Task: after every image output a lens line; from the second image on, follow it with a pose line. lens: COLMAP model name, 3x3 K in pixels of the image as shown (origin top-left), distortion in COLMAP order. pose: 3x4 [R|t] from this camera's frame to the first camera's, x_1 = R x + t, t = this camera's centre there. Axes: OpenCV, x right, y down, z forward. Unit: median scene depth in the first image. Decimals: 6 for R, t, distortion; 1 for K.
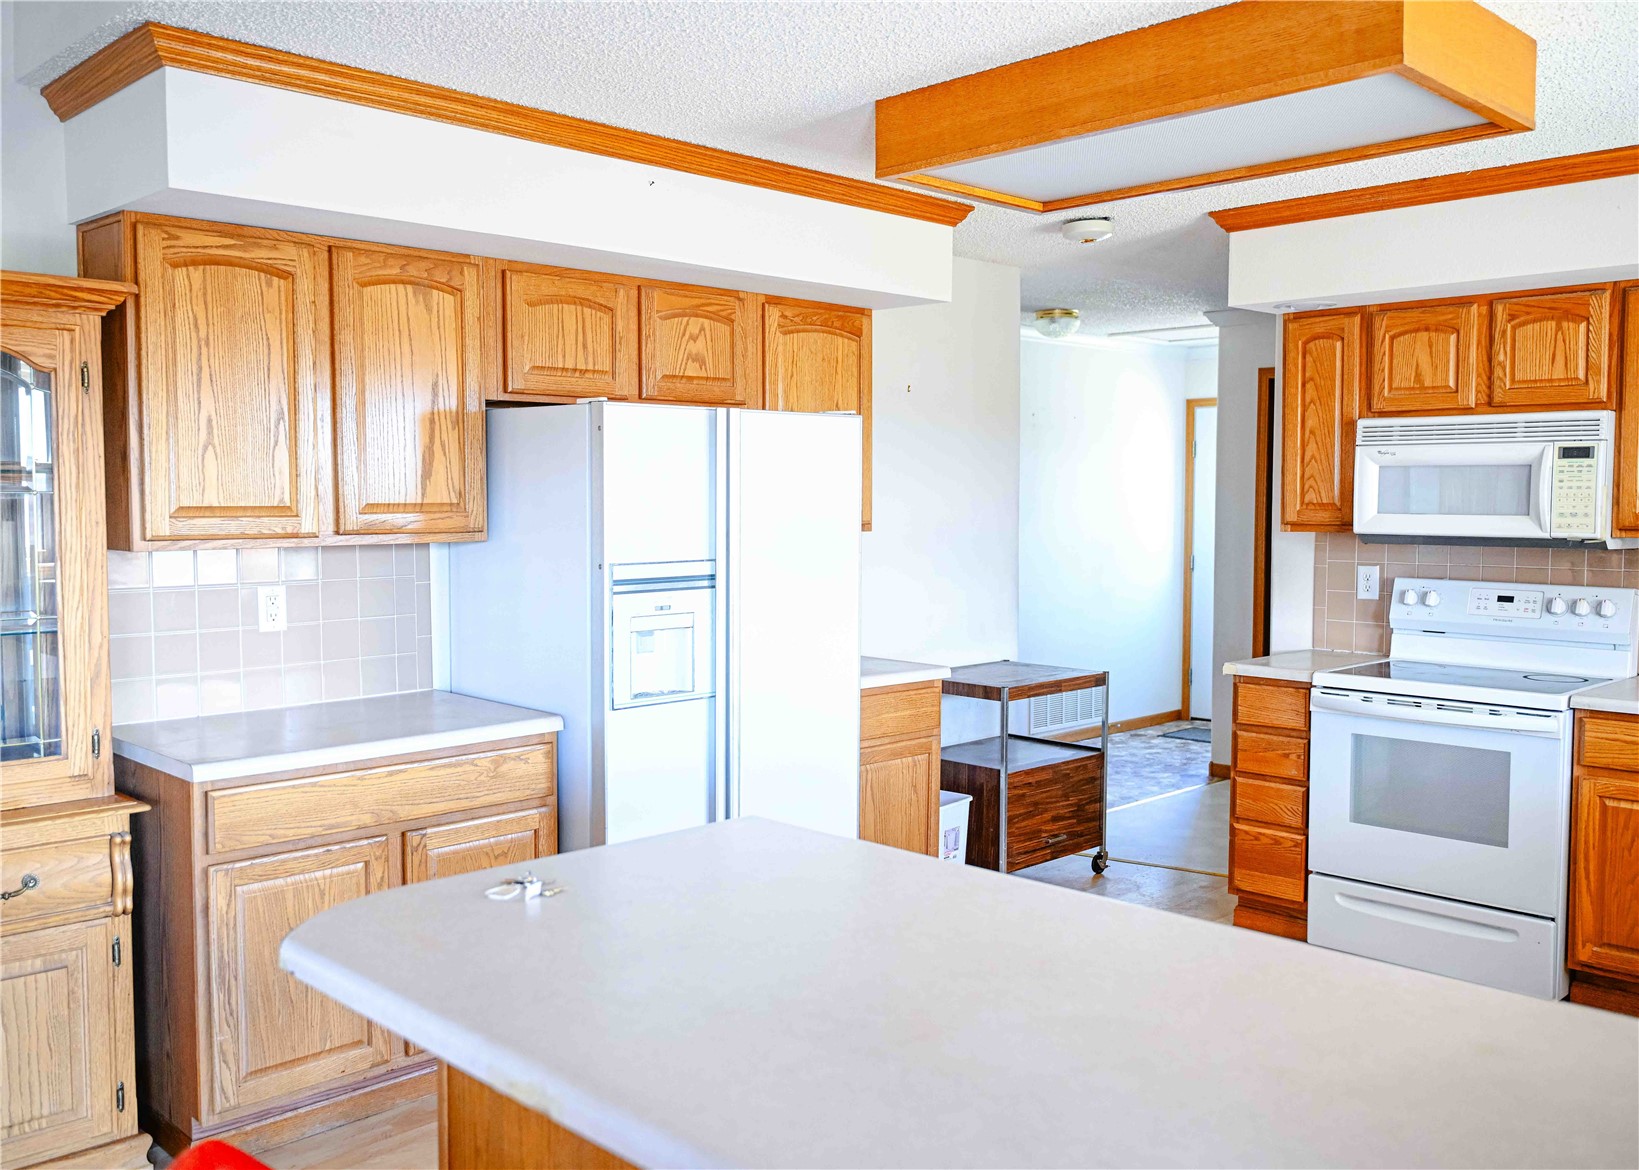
lens RADIAL K [[1431.9, 0, 819.5], [0, 1431.9, 585.0], [0, 0, 1]] dist [-0.002261, -0.004111]
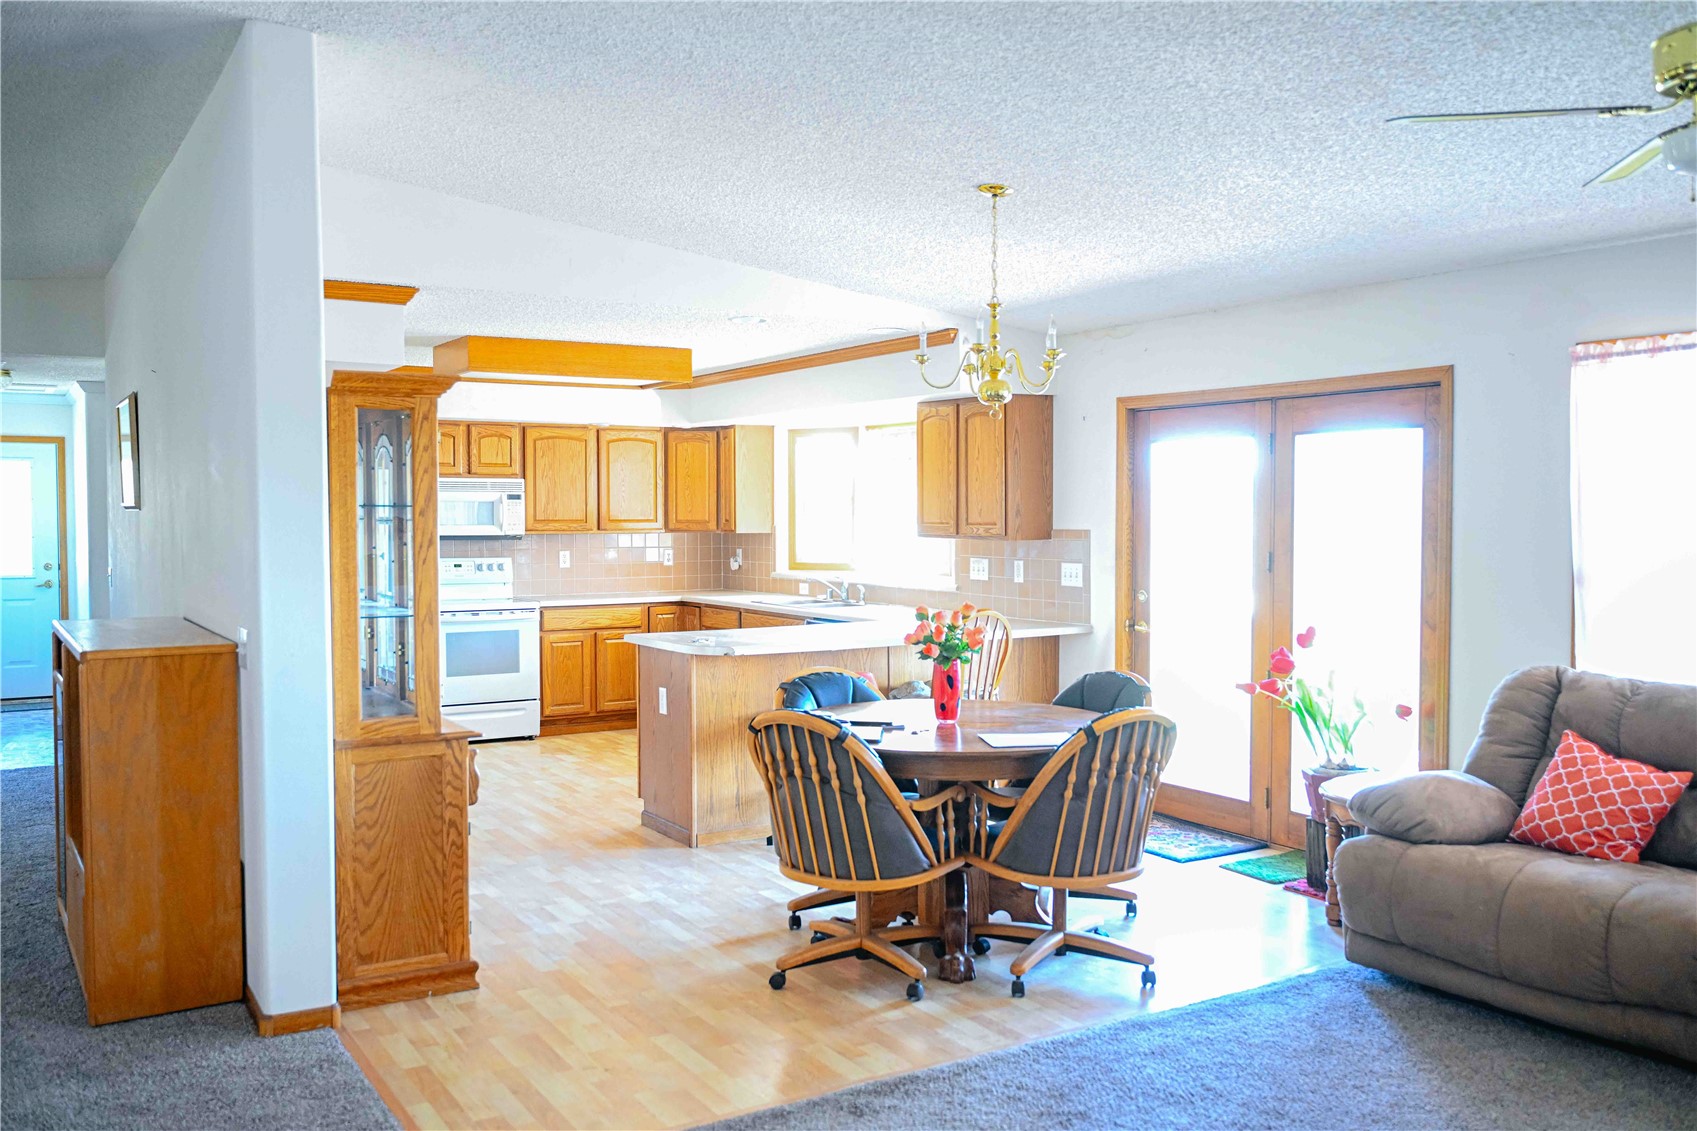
lens RADIAL K [[1397.4, 0, 848.5], [0, 1397.4, 565.5], [0, 0, 1]] dist [0.003556, -0.000021]
pose [[0.252739, -0.032925, 0.966974, -1.465468], [0.061143, 0.997967, 0.018000, 0.008014], [-0.965601, 0.054575, 0.254238, -0.066721]]
